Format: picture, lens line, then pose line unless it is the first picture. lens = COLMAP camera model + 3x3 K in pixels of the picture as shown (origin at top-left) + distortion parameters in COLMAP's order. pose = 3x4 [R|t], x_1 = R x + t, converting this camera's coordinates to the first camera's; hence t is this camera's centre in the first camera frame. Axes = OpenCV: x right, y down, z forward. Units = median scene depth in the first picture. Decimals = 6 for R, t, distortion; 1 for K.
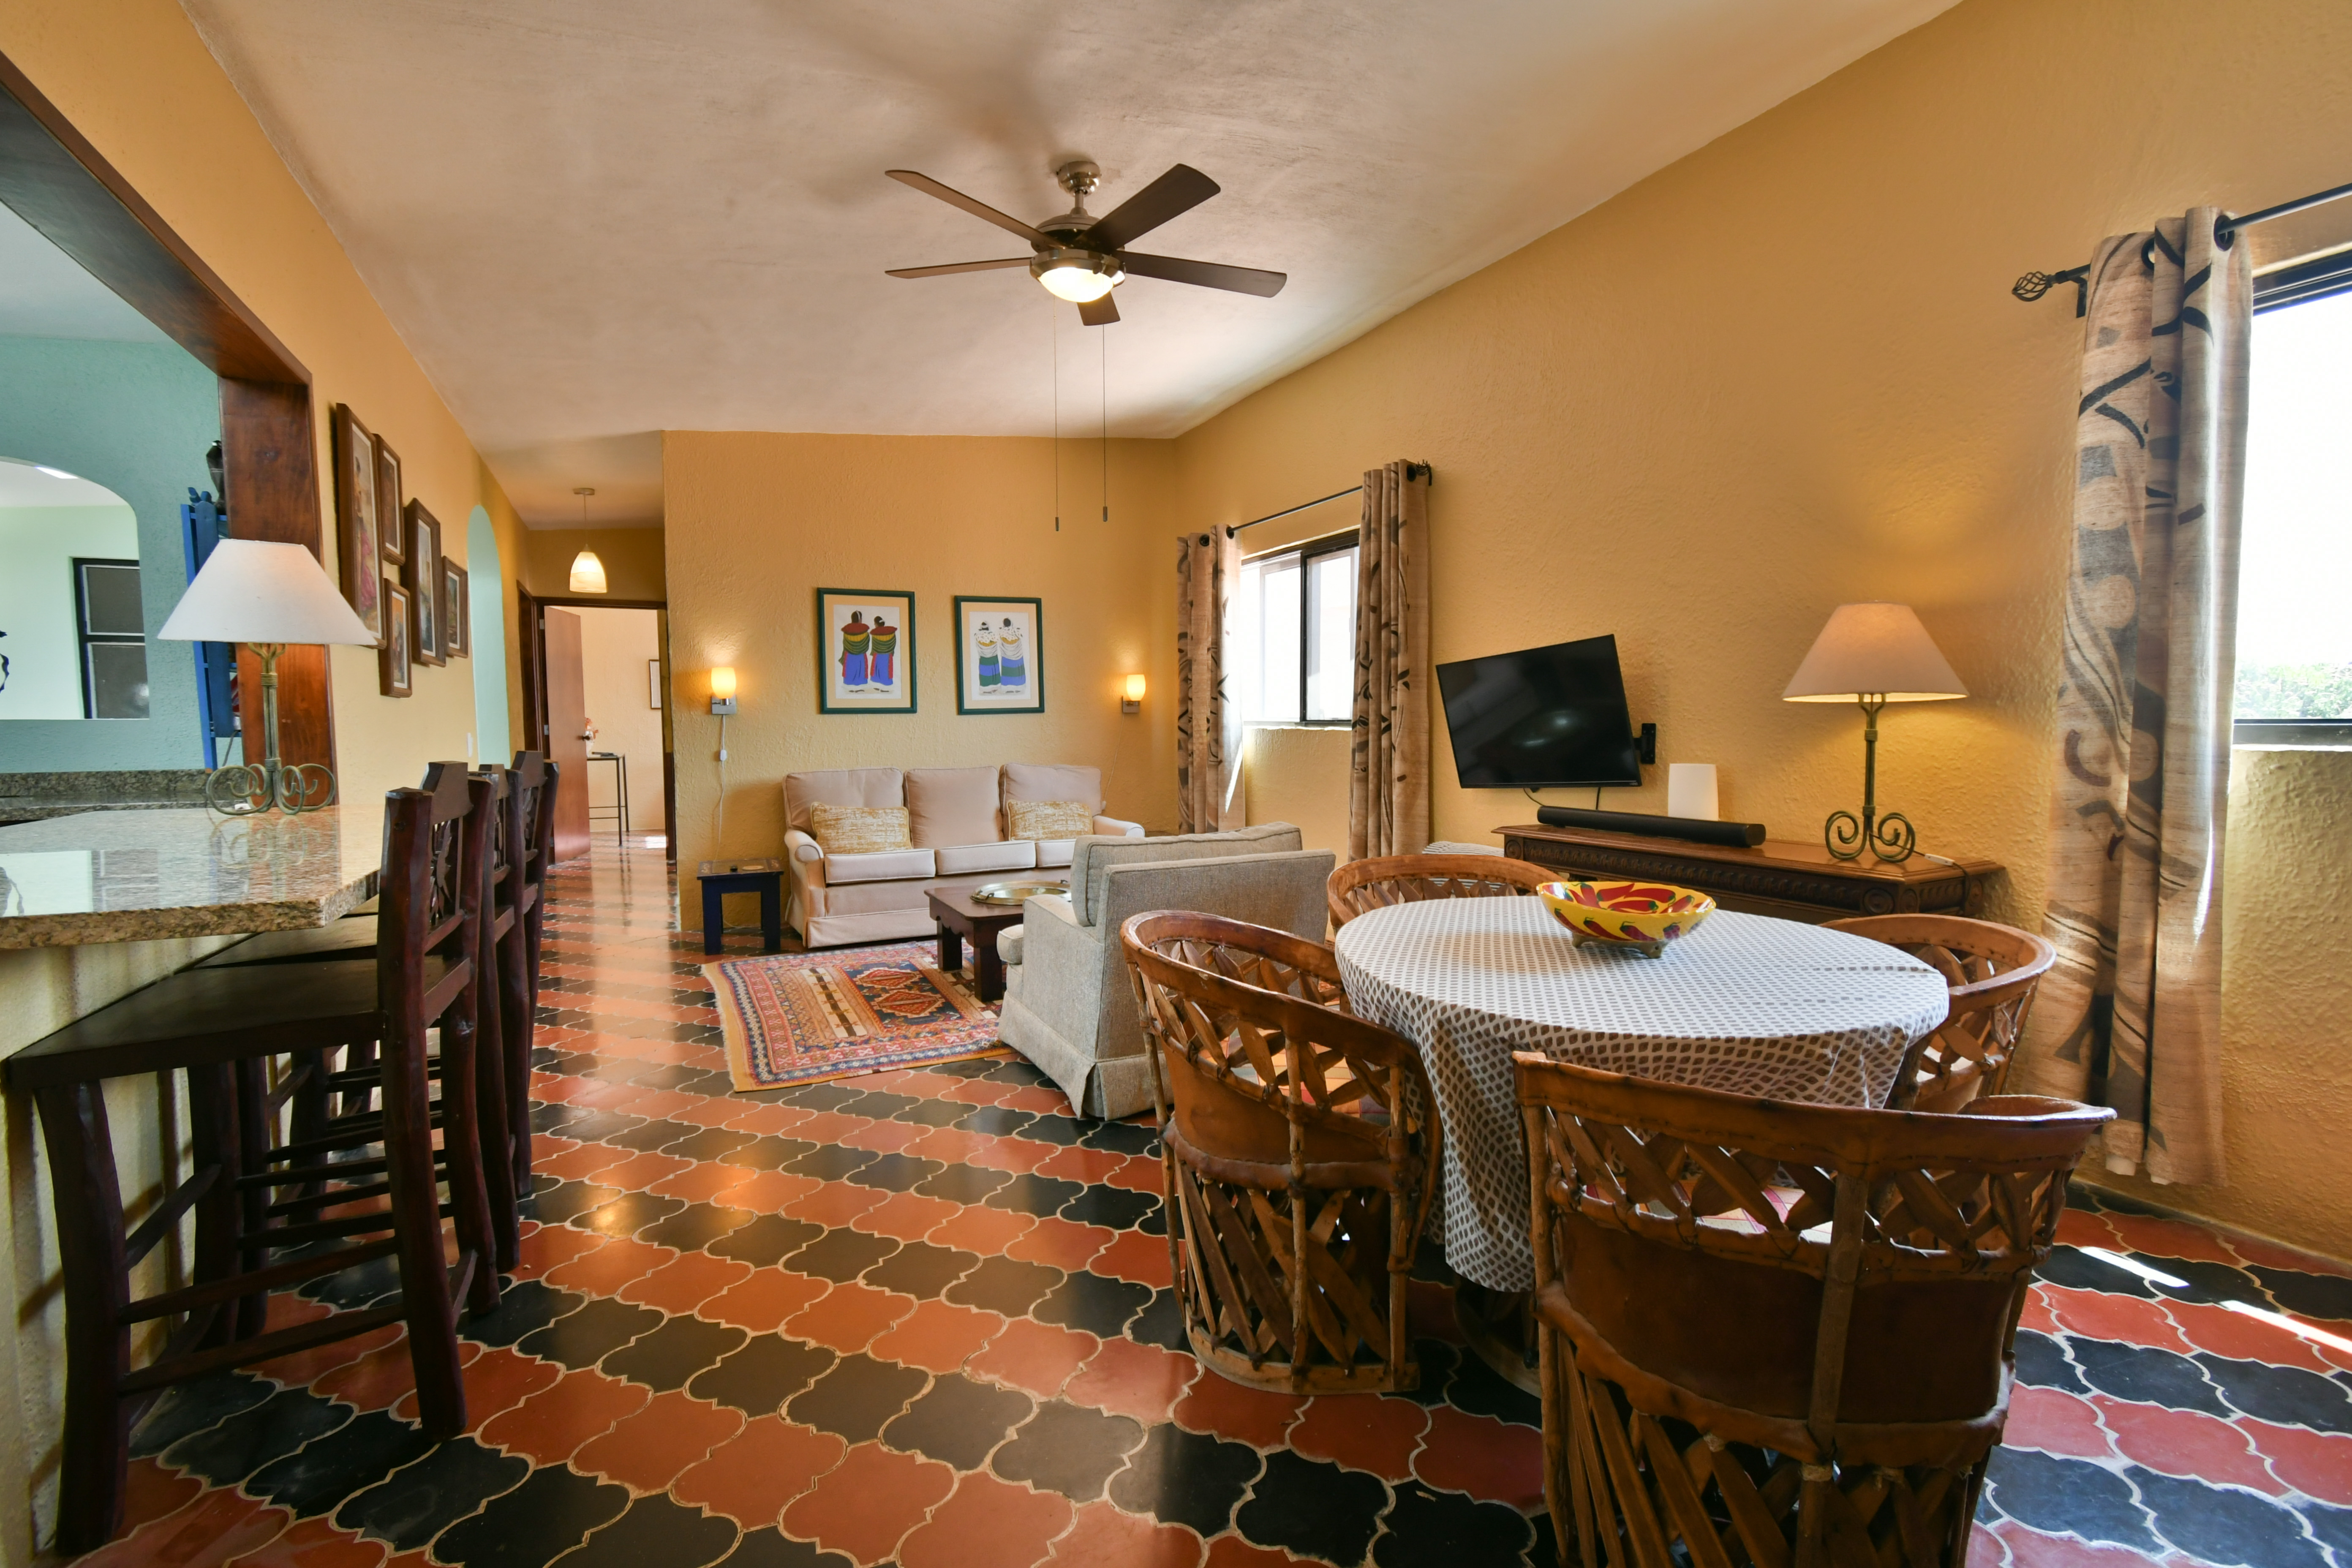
lens RADIAL K [[1036.1, 0, 1171.6], [0, 1036.1, 783.7], [0, 0, 1]] dist [0.001246, 0.000261]
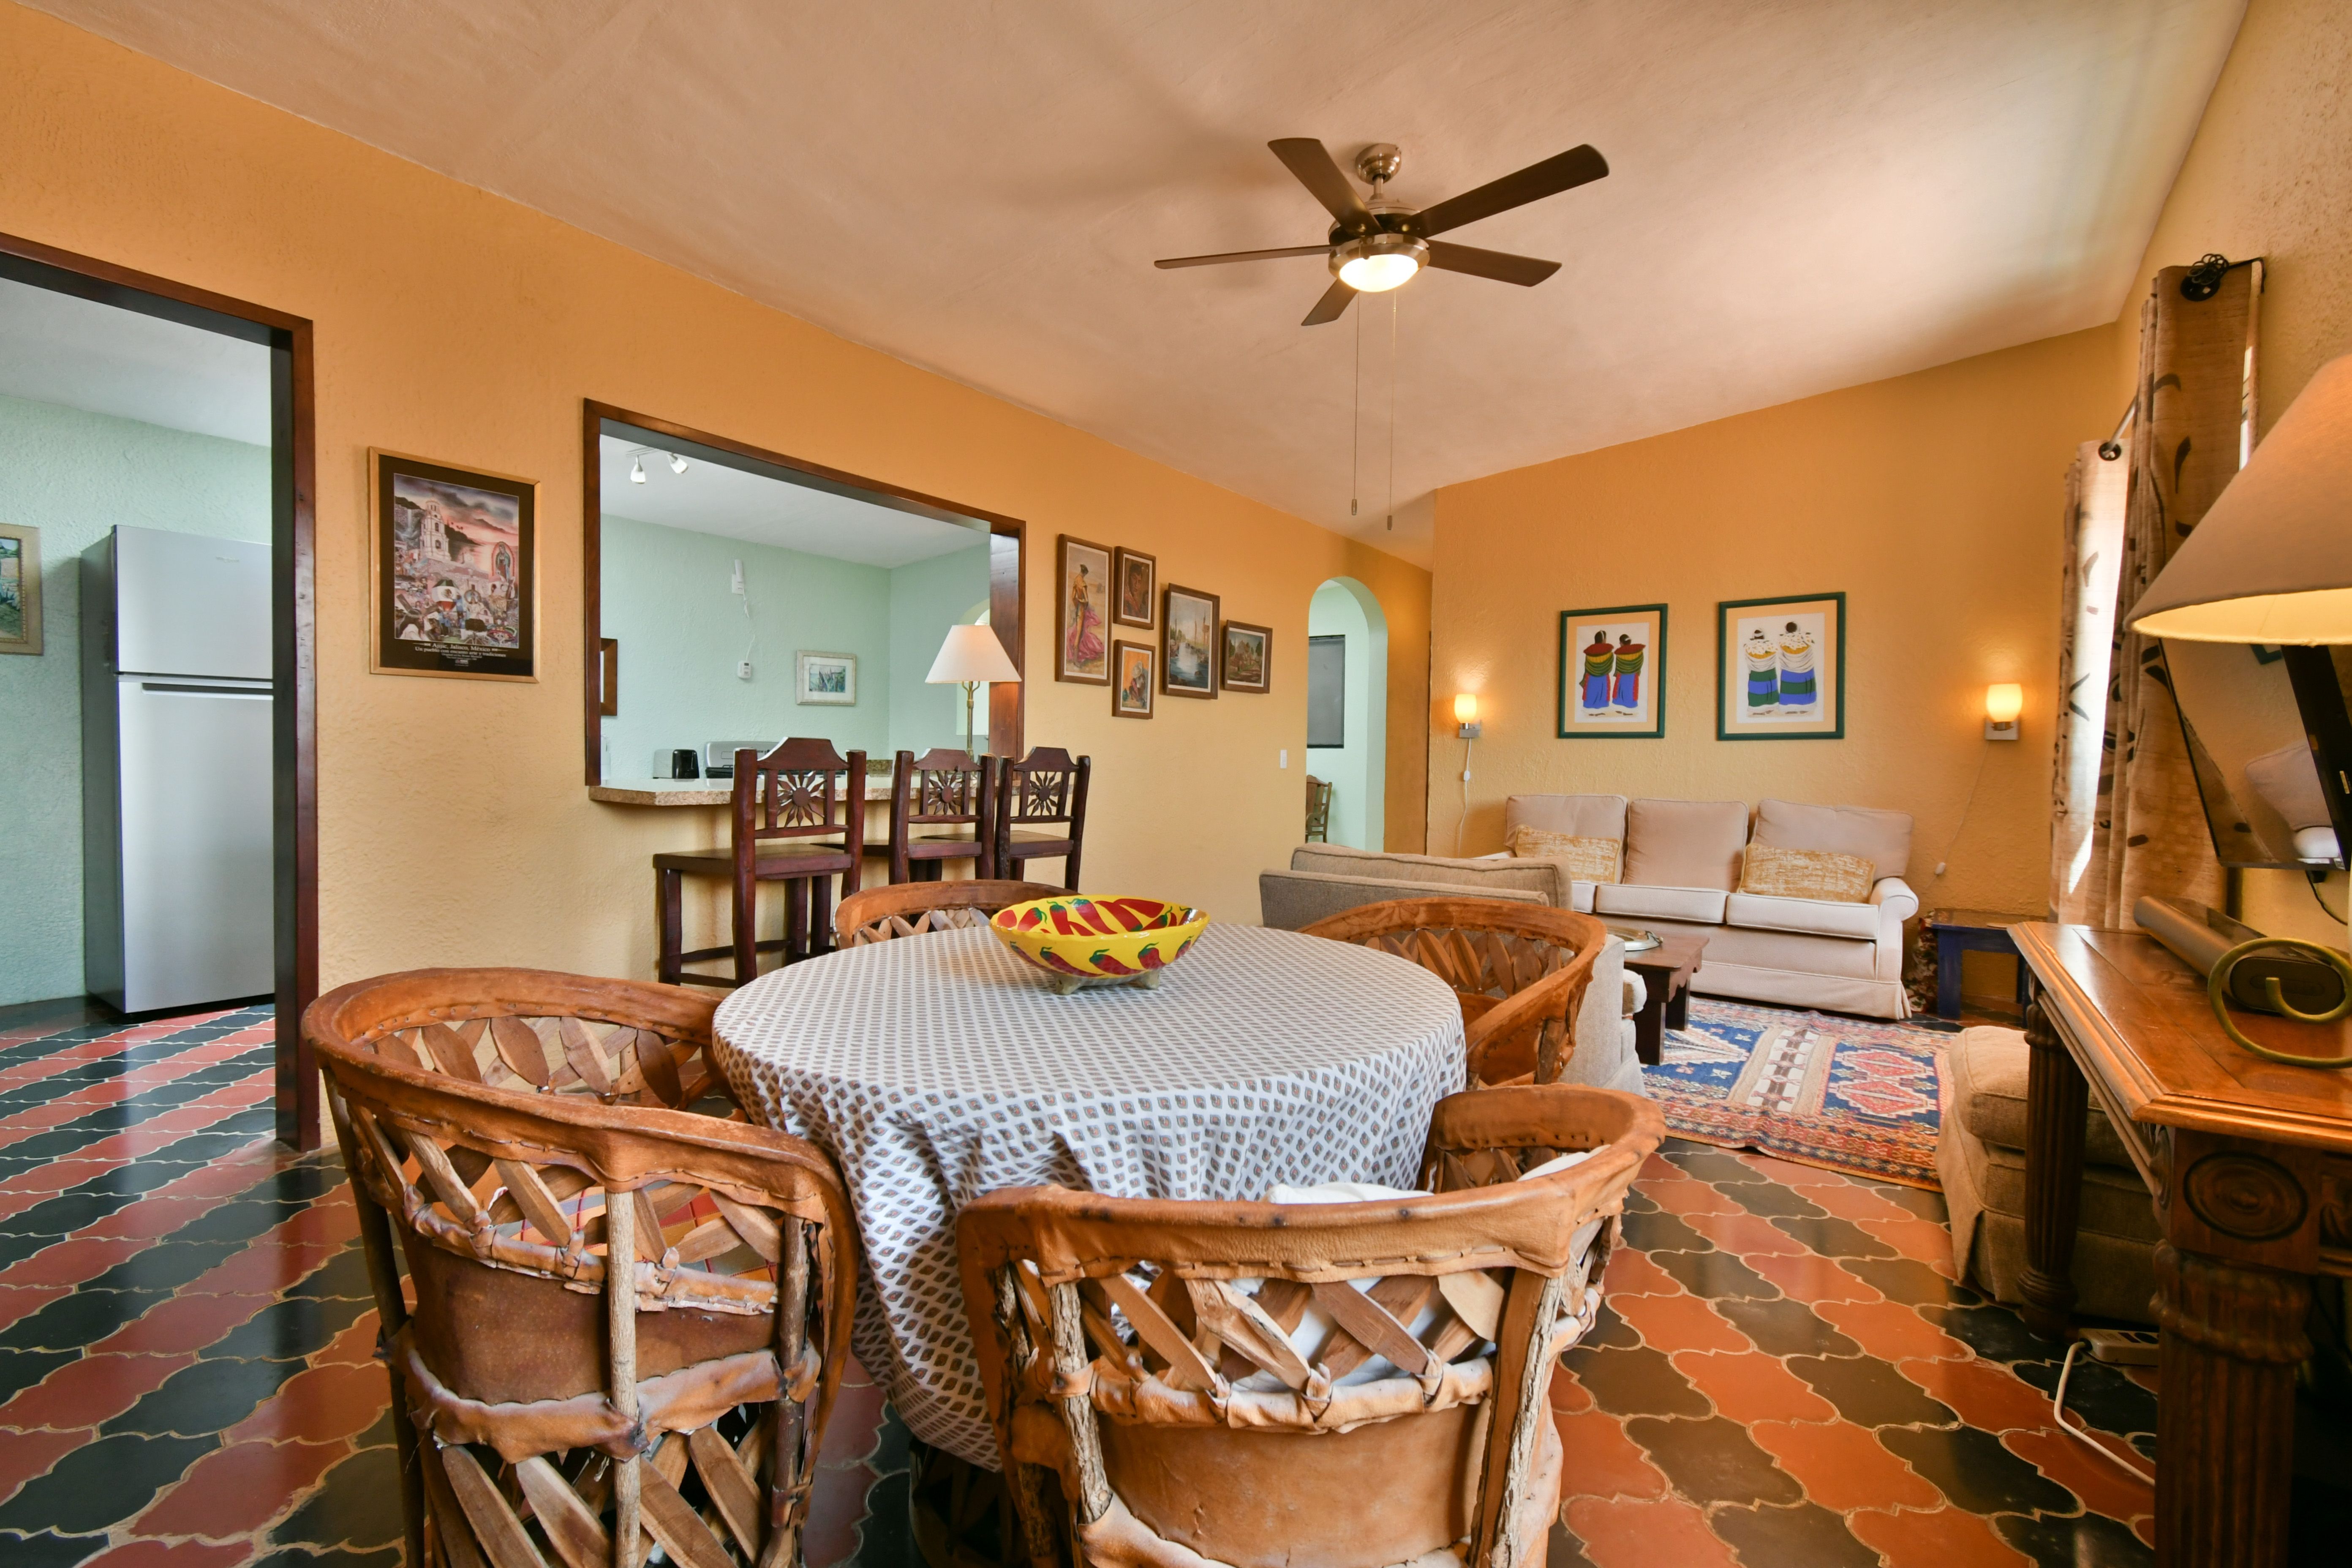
lens RADIAL K [[1036.1, 0, 1171.6], [0, 1036.1, 783.7], [0, 0, 1]] dist [0.001246, 0.000261]
pose [[0.466558, 0.037626, -0.883690, 0.356644], [-0.075056, 0.997175, 0.002831, 0.000723], [0.881300, 0.065006, 0.468064, 0.211776]]
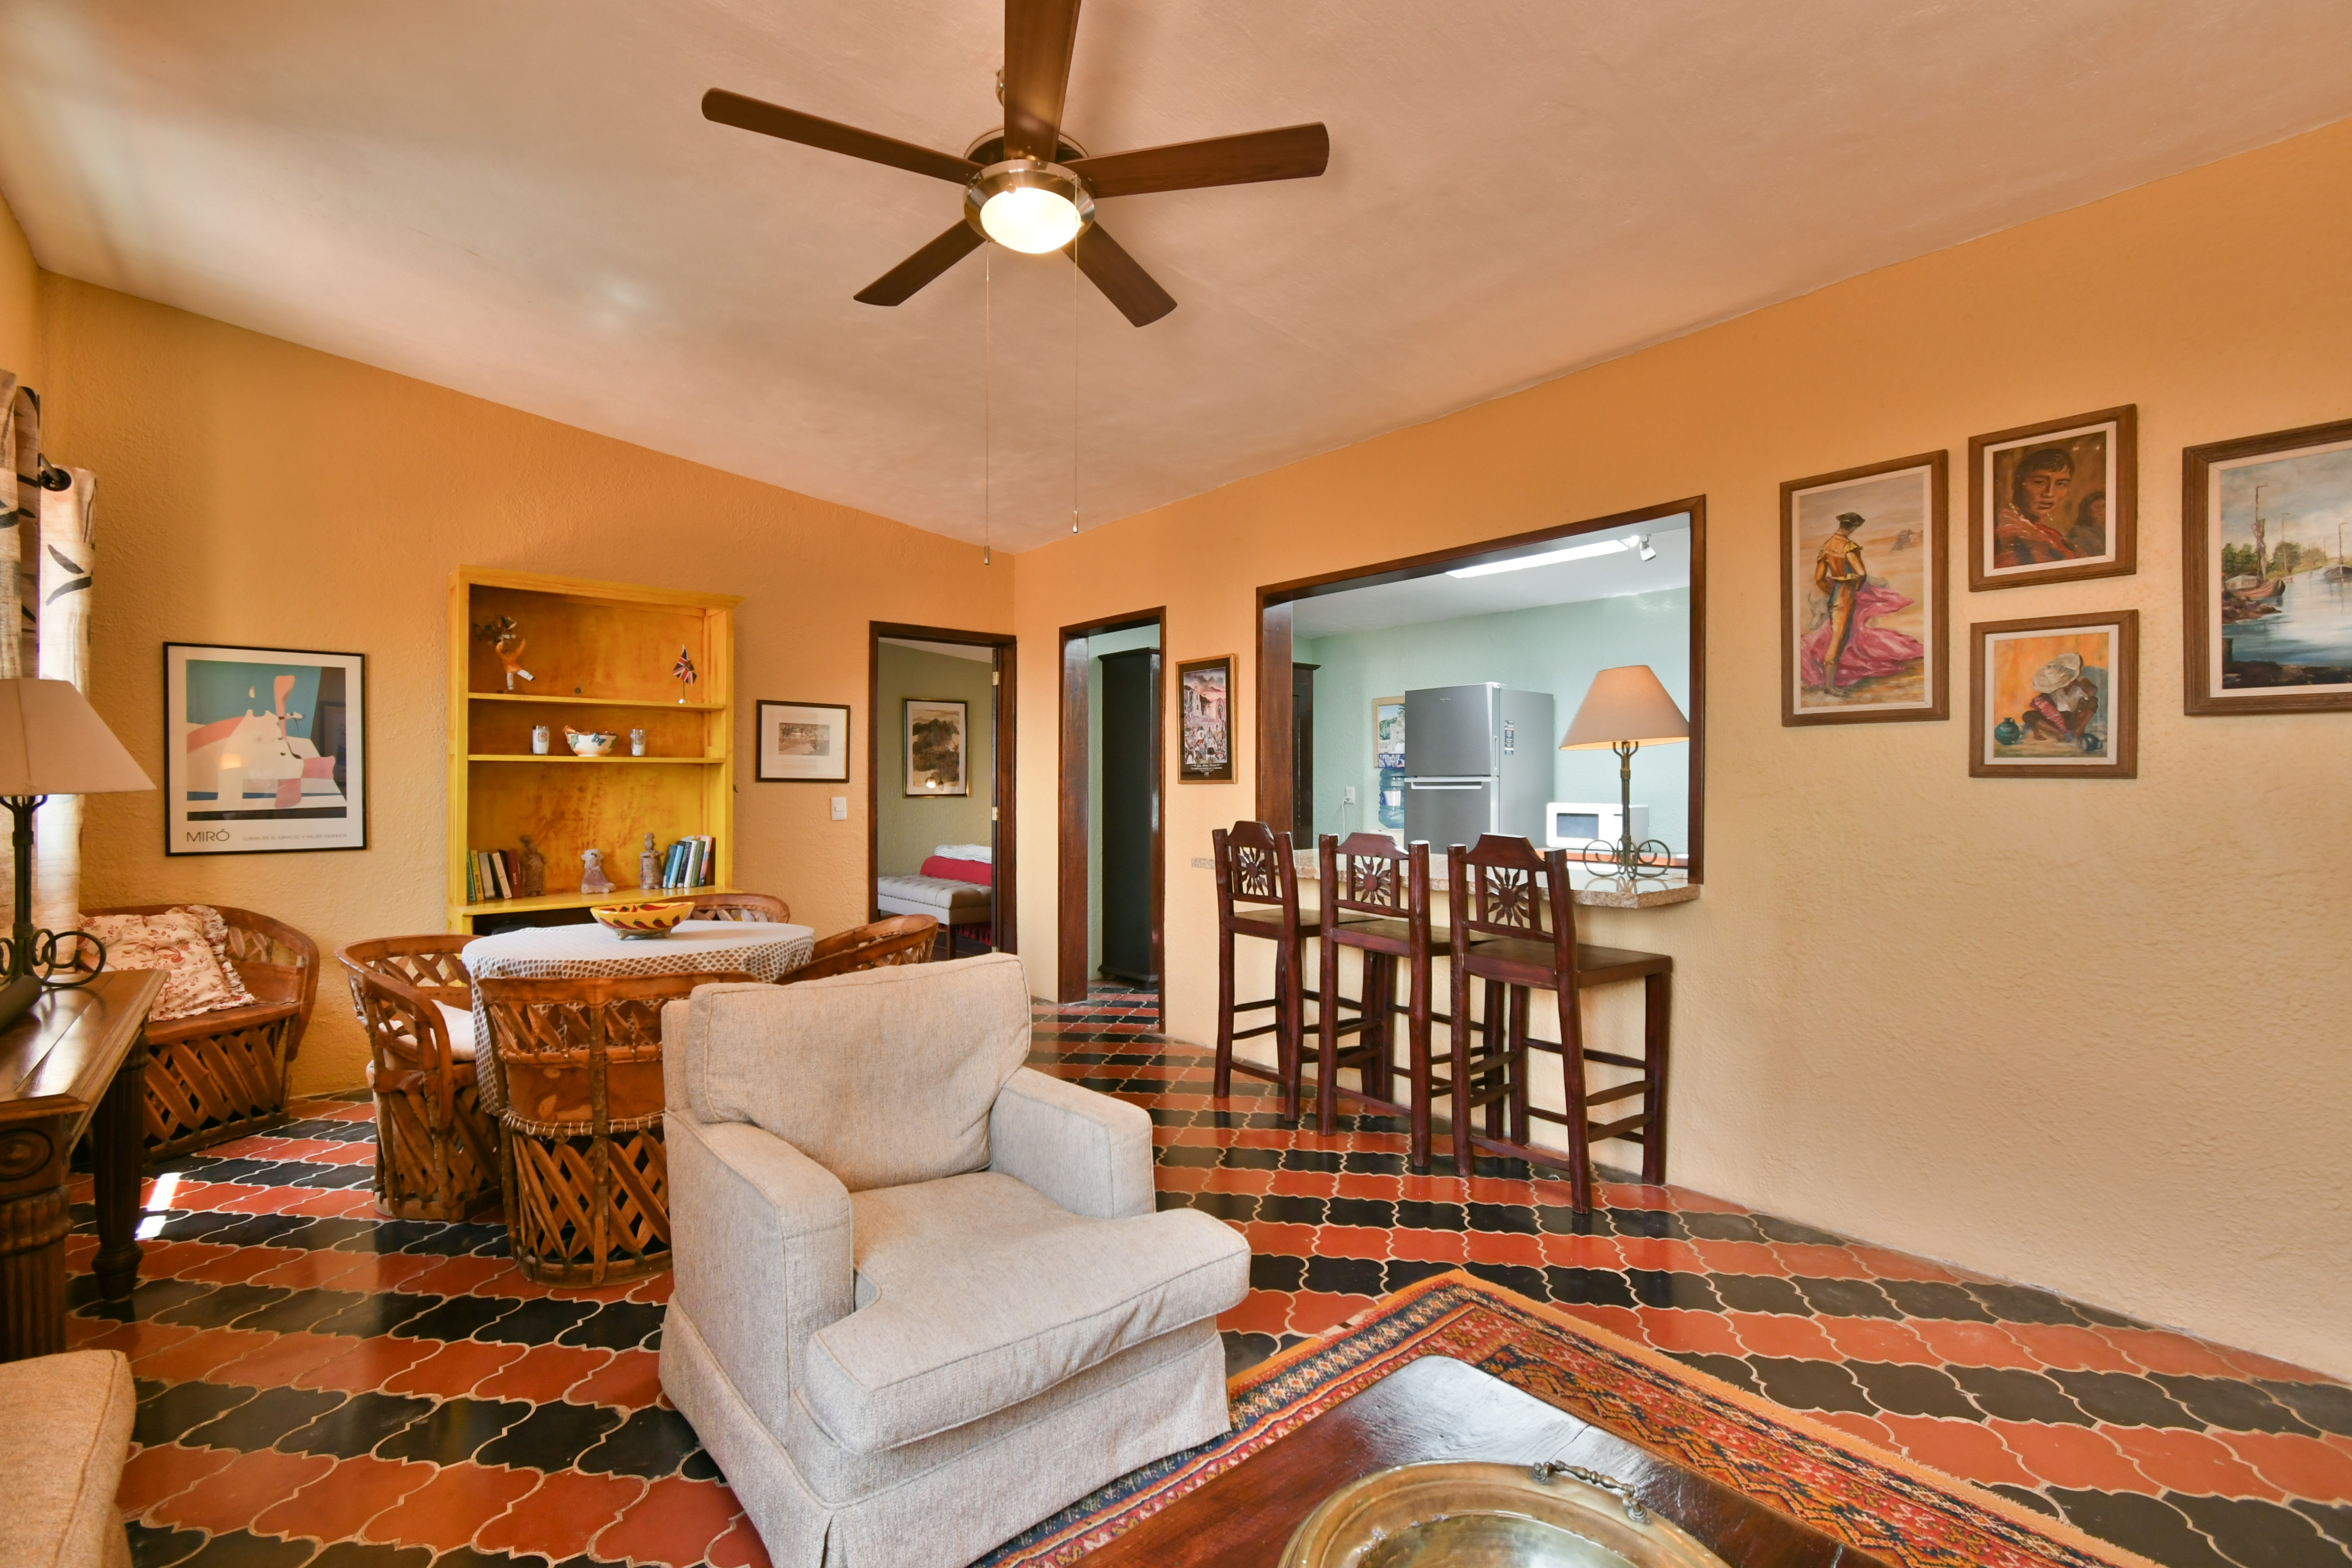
lens RADIAL K [[1036.1, 0, 1171.6], [0, 1036.1, 783.7], [0, 0, 1]] dist [0.001246, 0.000261]
pose [[-0.972410, -0.001160, -0.233274, -0.007192], [-0.014577, 0.998336, 0.055798, -0.065811], [0.232821, 0.057659, -0.970809, 0.908689]]
